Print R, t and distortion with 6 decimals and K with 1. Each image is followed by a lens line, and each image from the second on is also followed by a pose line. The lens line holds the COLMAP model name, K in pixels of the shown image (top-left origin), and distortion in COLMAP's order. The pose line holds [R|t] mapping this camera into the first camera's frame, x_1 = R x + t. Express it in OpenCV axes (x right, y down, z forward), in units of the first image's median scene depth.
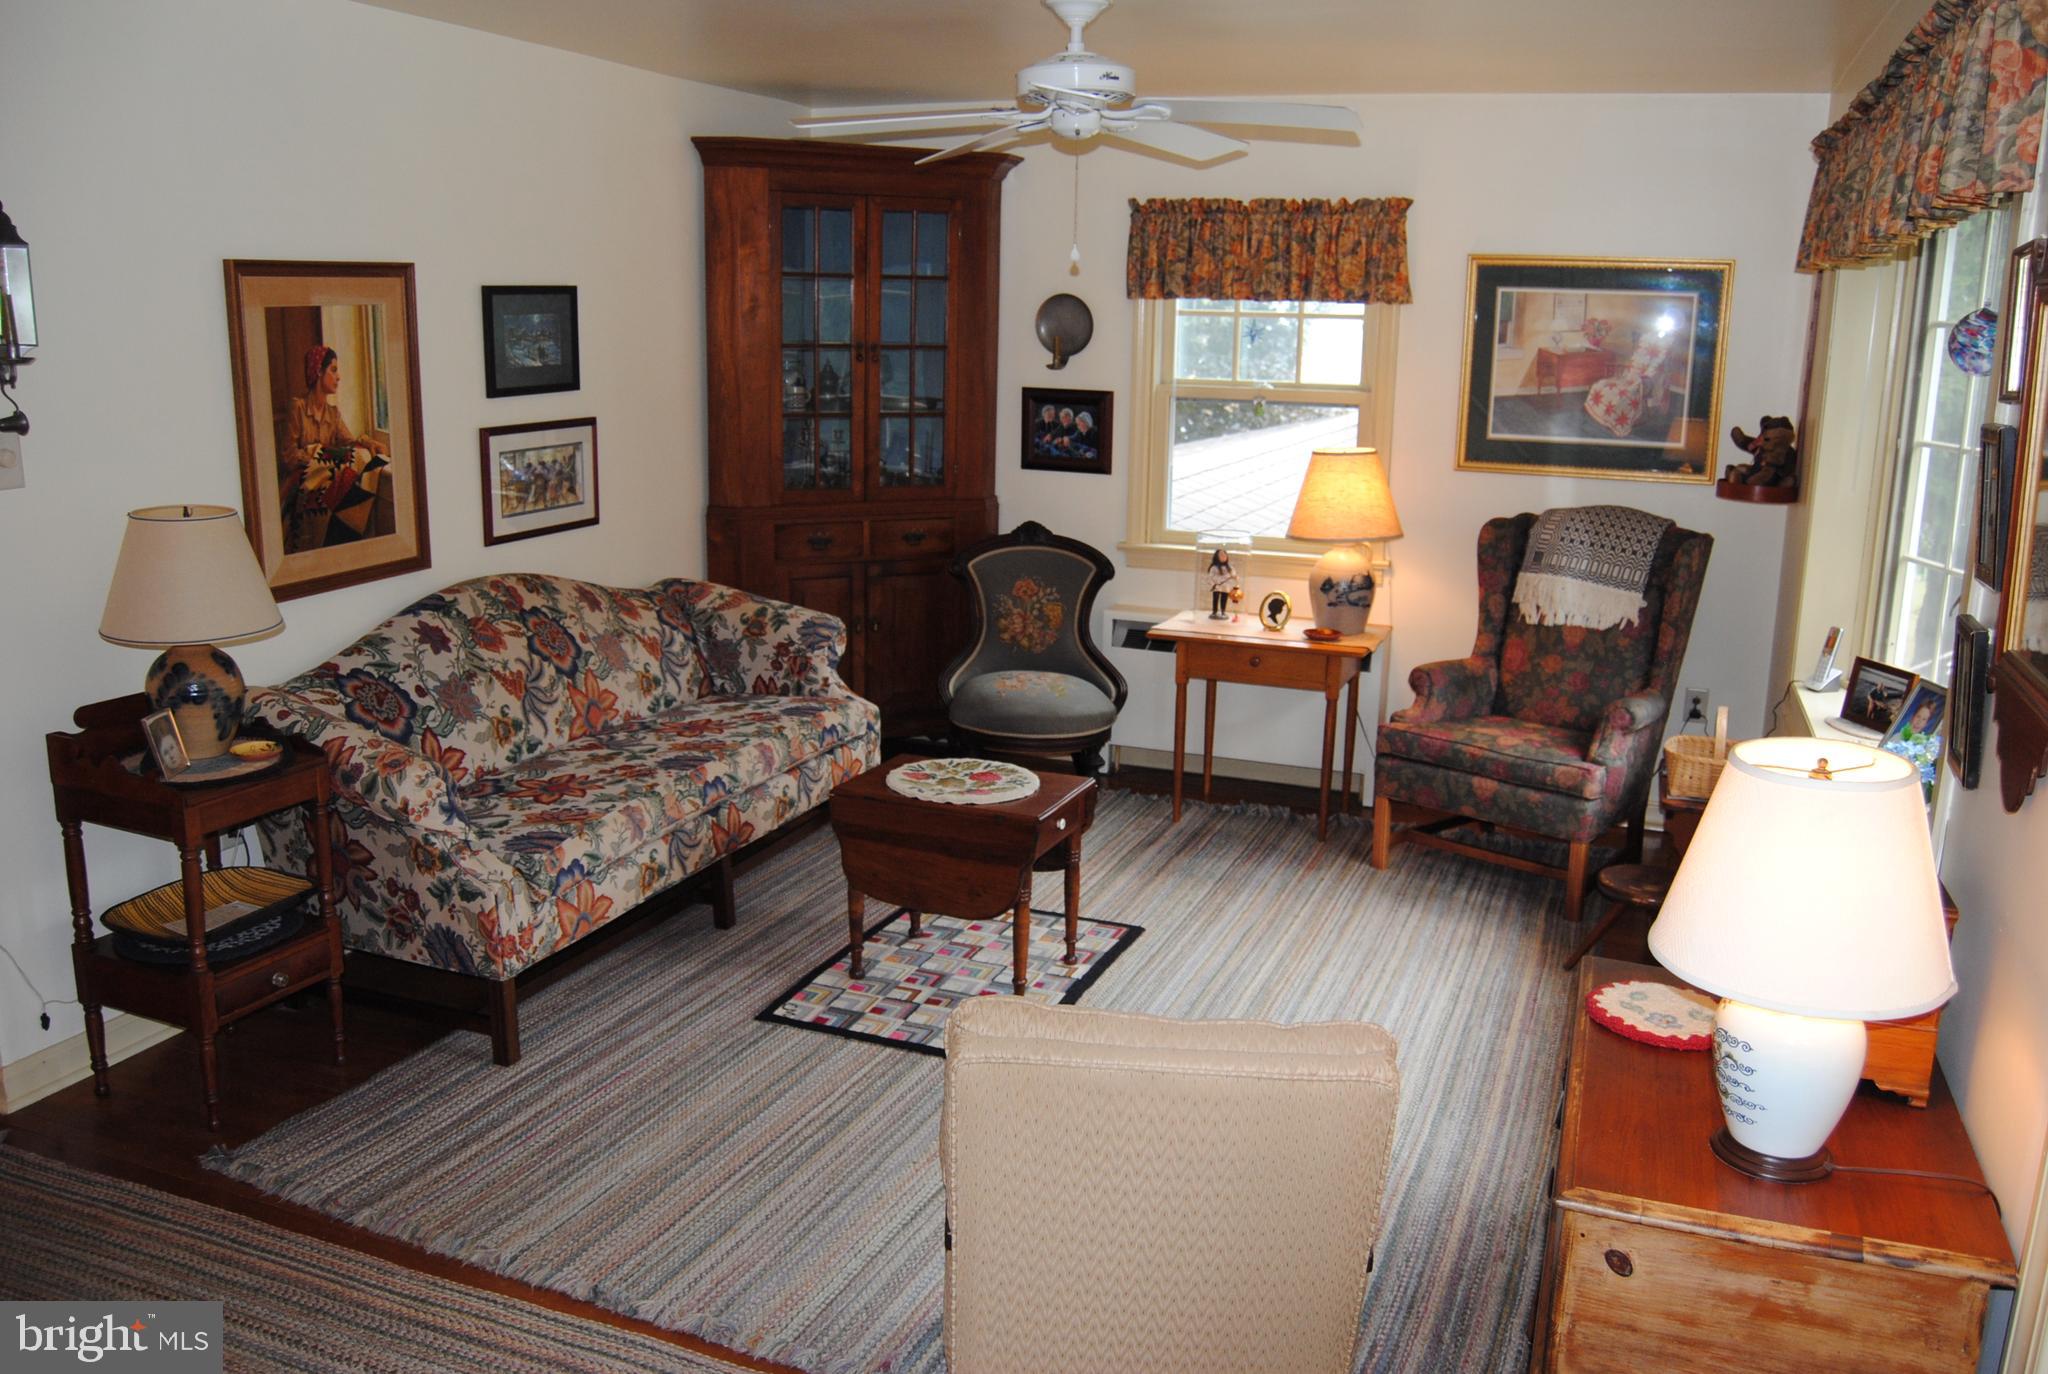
lens RADIAL K [[1632.2, 0, 1038.5], [0, 1632.2, 684.3], [0, 0, 1]] dist [-0.095303, 0.035095]
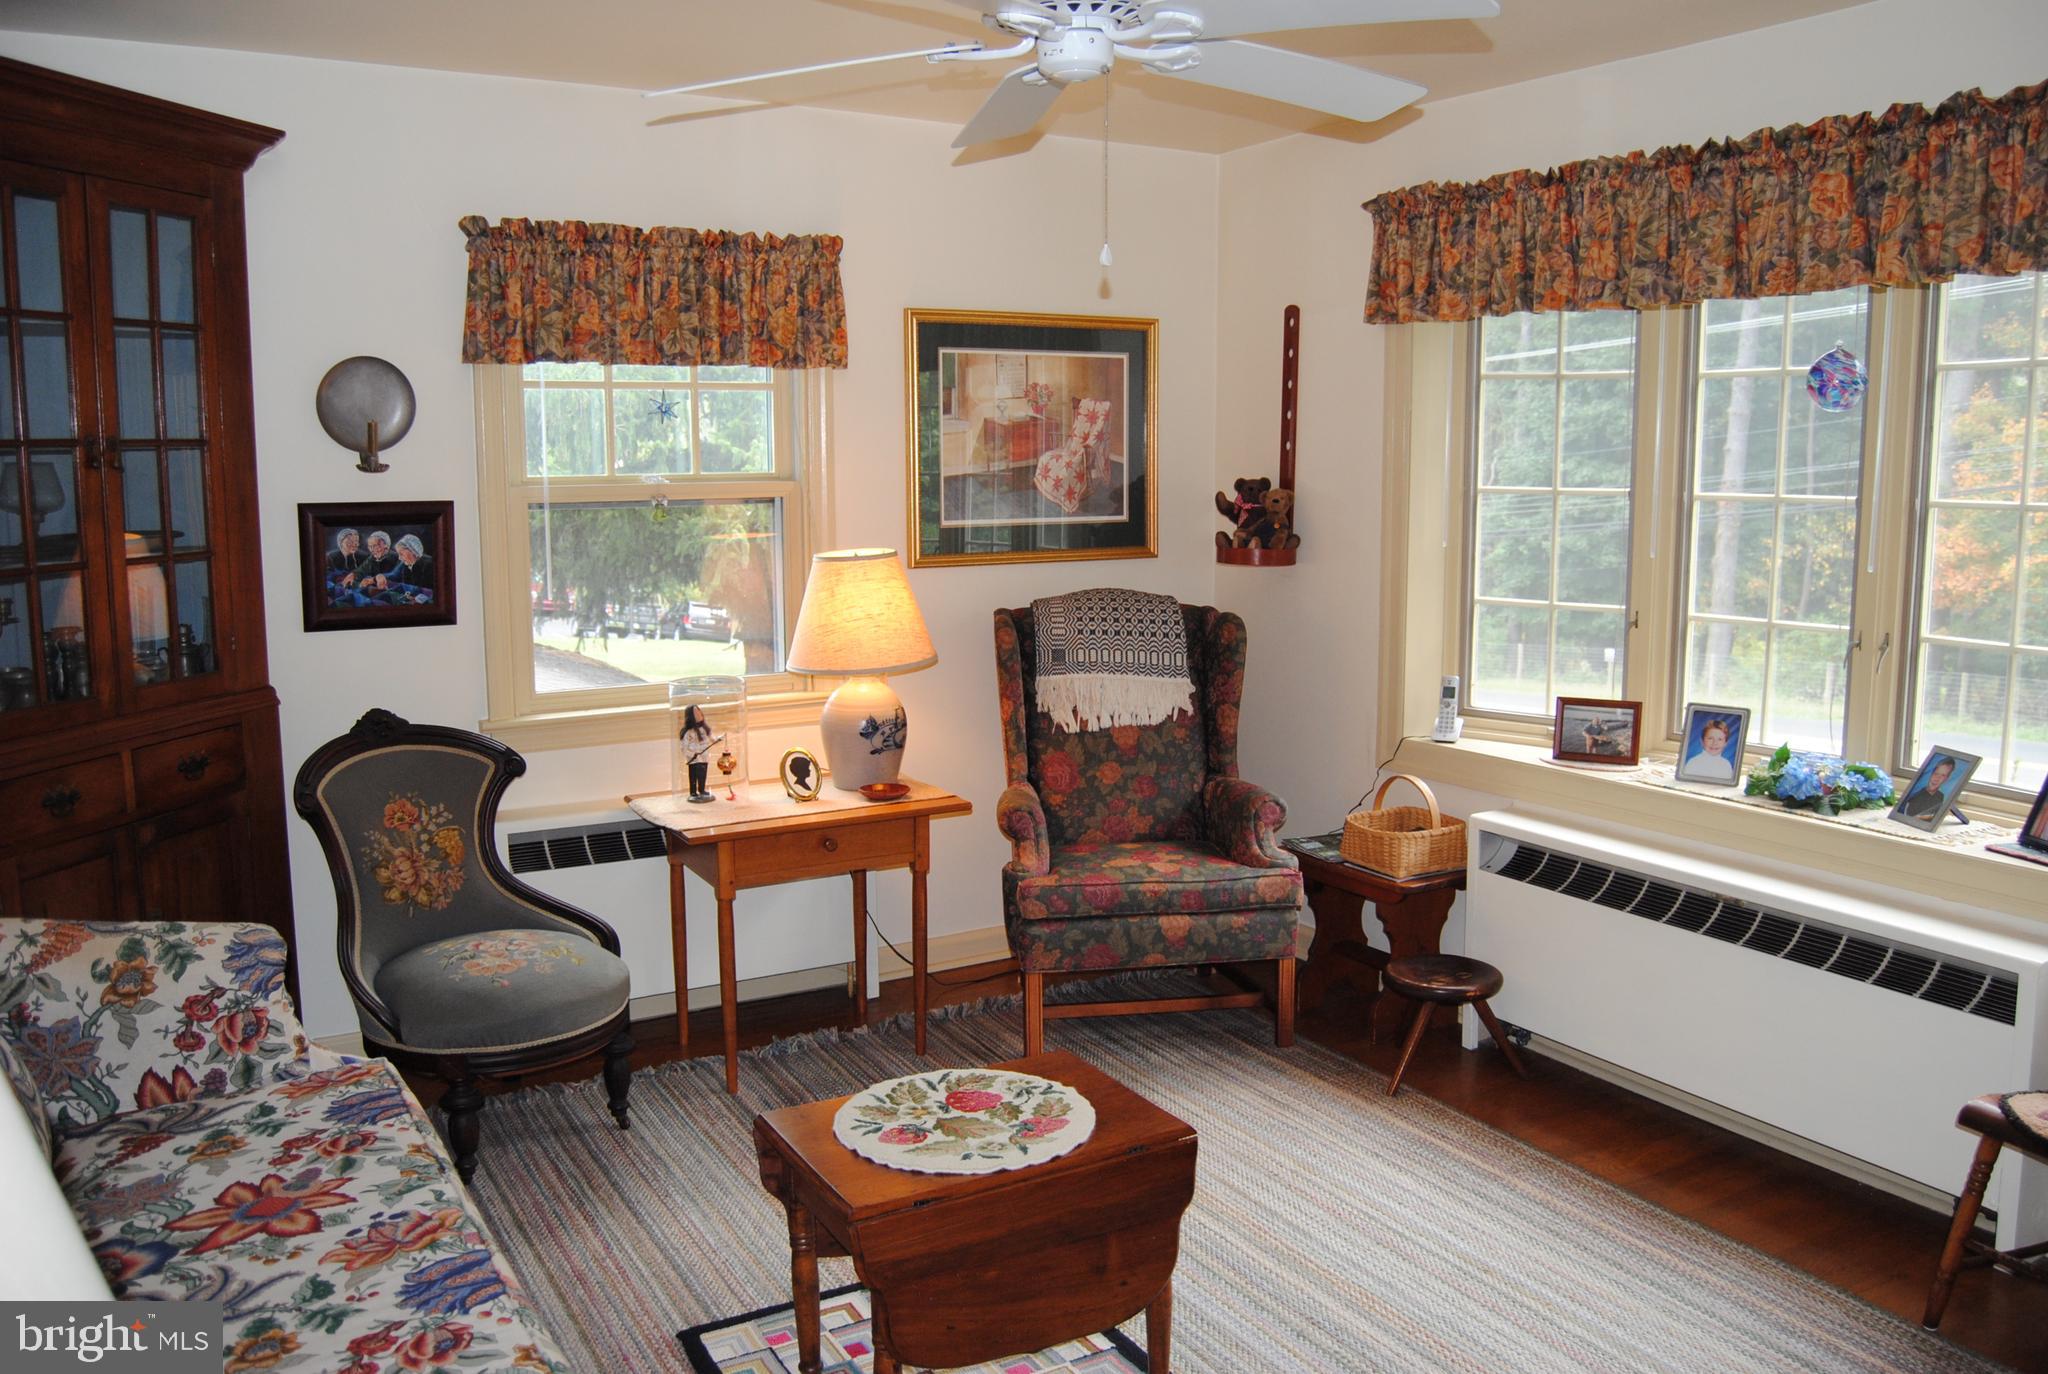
lens RADIAL K [[1632.2, 0, 1038.5], [0, 1632.2, 684.3], [0, 0, 1]] dist [-0.095303, 0.035095]
pose [[0.614249, -0.135344, 0.777419, -0.369830], [0.188421, 0.981841, 0.022058, -0.083233], [-0.766287, 0.132933, 0.628596, 0.452618]]
